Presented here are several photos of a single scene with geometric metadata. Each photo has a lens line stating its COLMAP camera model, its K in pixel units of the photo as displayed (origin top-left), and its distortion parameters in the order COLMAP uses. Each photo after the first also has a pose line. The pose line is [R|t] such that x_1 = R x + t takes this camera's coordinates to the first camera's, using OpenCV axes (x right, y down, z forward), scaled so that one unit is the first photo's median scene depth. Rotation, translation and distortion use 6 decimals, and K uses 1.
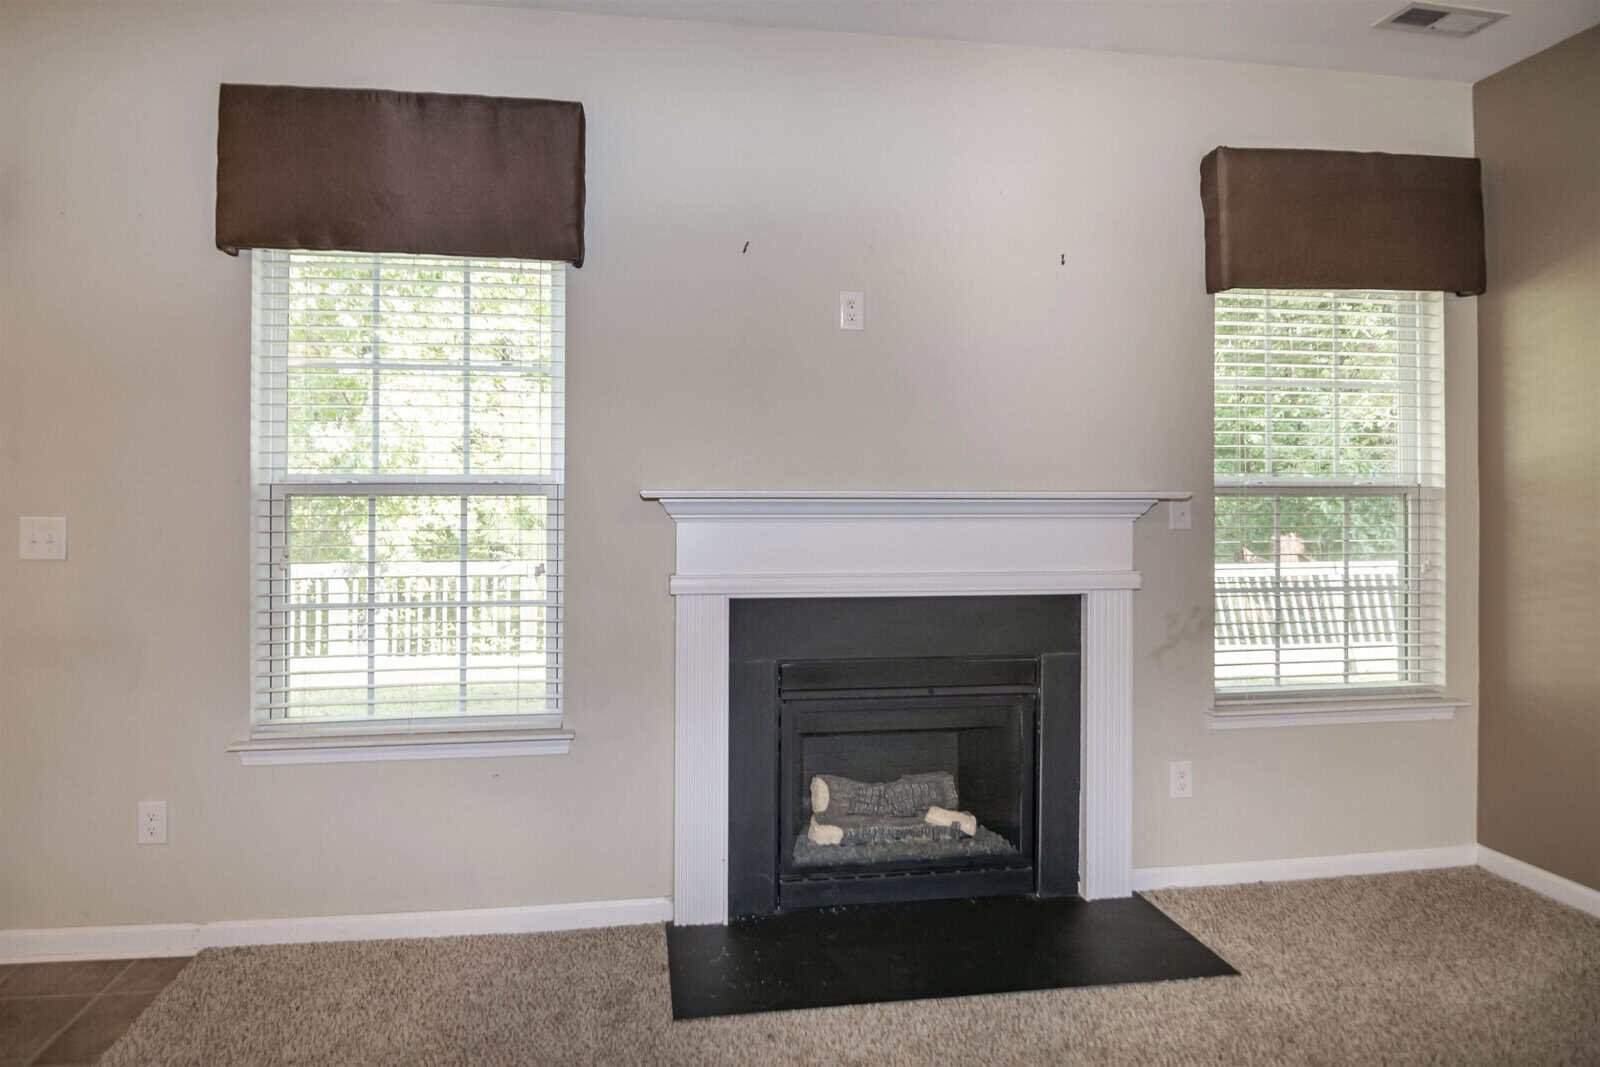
lens RADIAL K [[849.0, 0, 760.2], [0, 849.0, 494.1], [0, 0, 1]] dist [-0.004829, -0.002230]
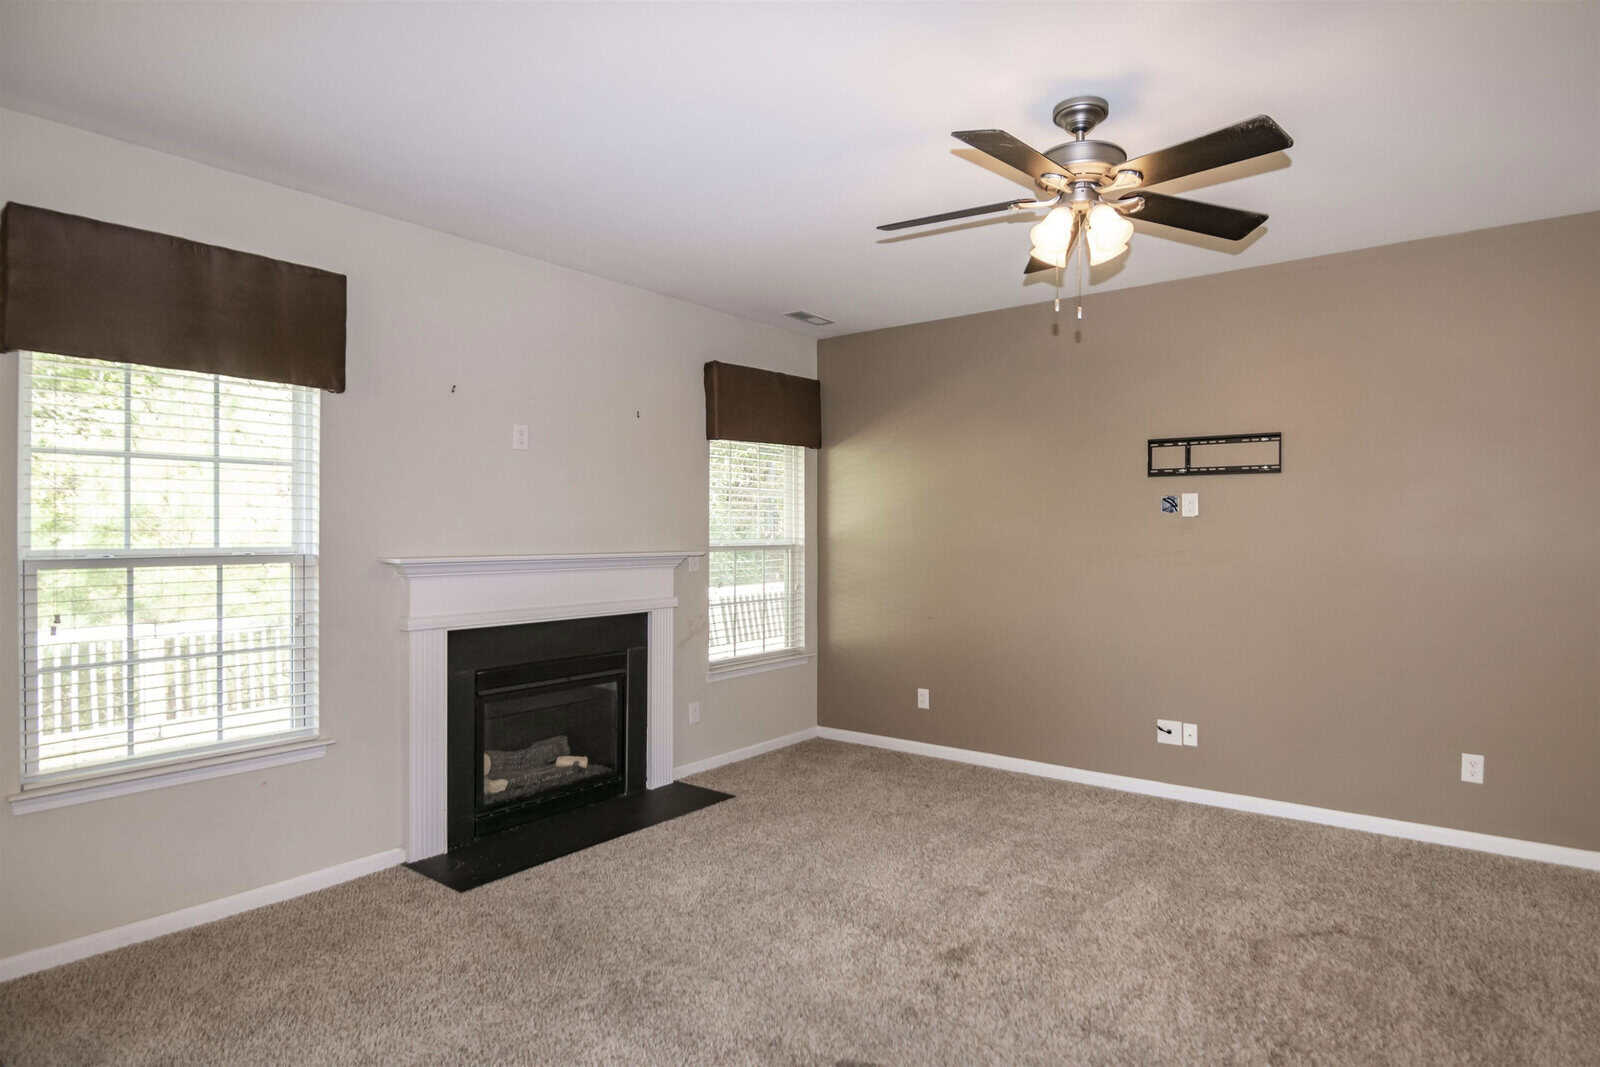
lens RADIAL K [[860.5, 0, 859.4], [0, 860.5, 531.6], [0, 0, 1]] dist [-0.001637, 0.000092]
pose [[0.695812, -0.001748, 0.718222, -0.571132], [-0.001197, 0.999993, 0.003594, -0.050553], [-0.718223, -0.003360, 0.695805, -0.511662]]
